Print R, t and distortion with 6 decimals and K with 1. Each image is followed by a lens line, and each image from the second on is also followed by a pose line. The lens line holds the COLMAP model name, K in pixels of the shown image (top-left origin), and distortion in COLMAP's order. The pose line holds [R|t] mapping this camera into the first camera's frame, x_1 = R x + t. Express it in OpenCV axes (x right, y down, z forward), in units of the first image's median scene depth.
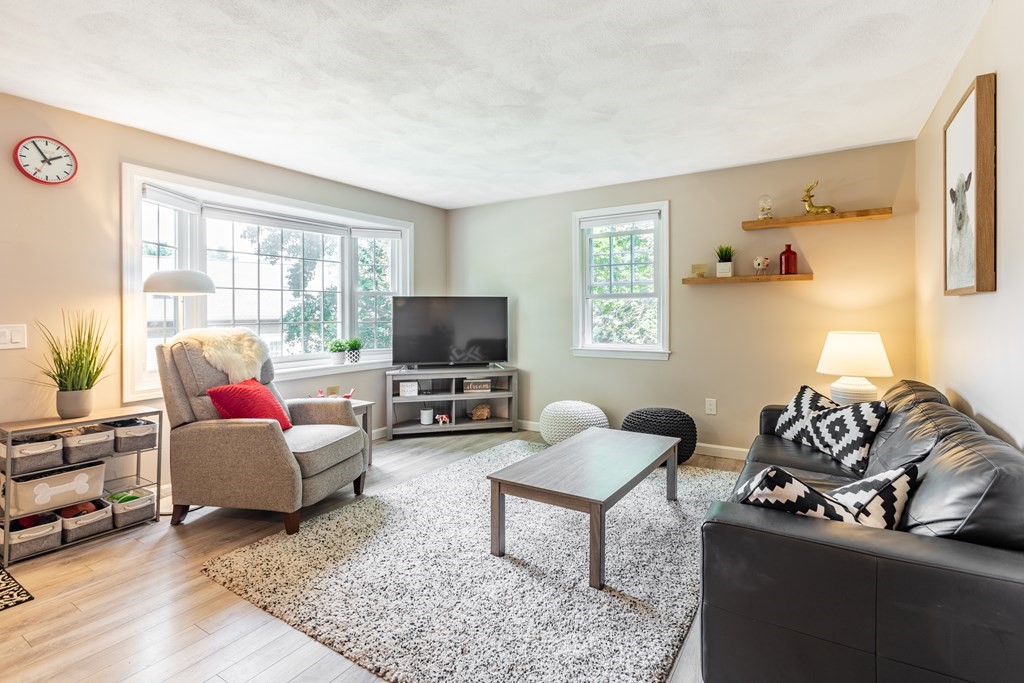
lens RADIAL K [[458.1, 0, 498.4], [0, 458.1, 321.0], [0, 0, 1]] dist [-0.007633, -0.000140]
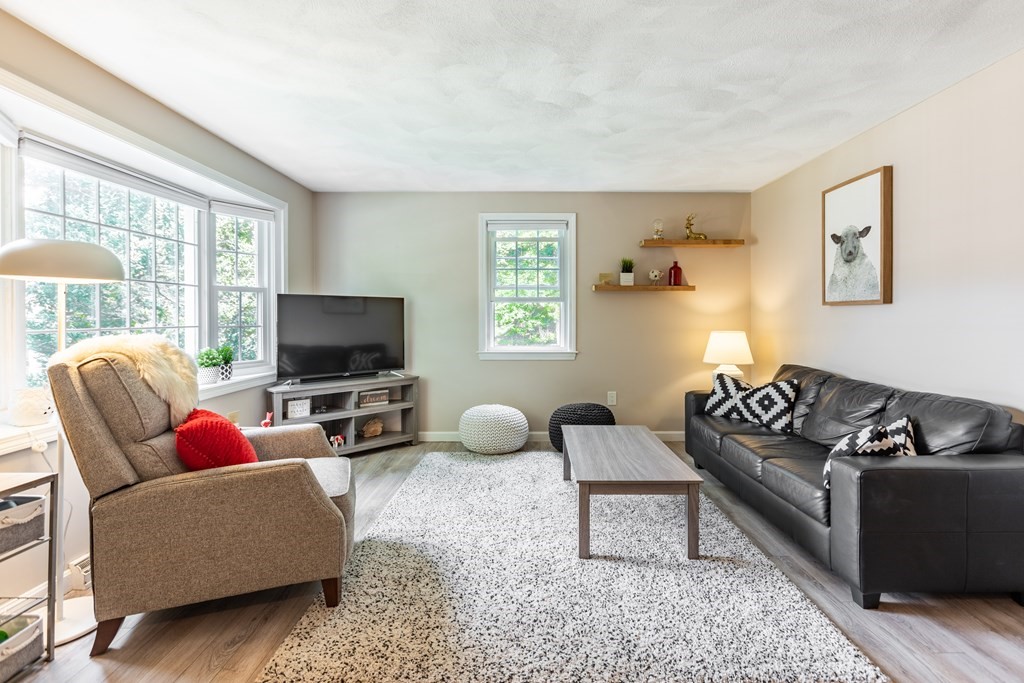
lens RADIAL K [[482.6, 0, 487.9], [0, 482.6, 325.5], [0, 0, 1]] dist [-0.007104, -0.000126]
pose [[0.858866, -0.004751, 0.512178, -0.584090], [0.003773, 0.999989, 0.002949, 0.000766], [-0.512186, -0.000601, 0.858874, 0.167927]]
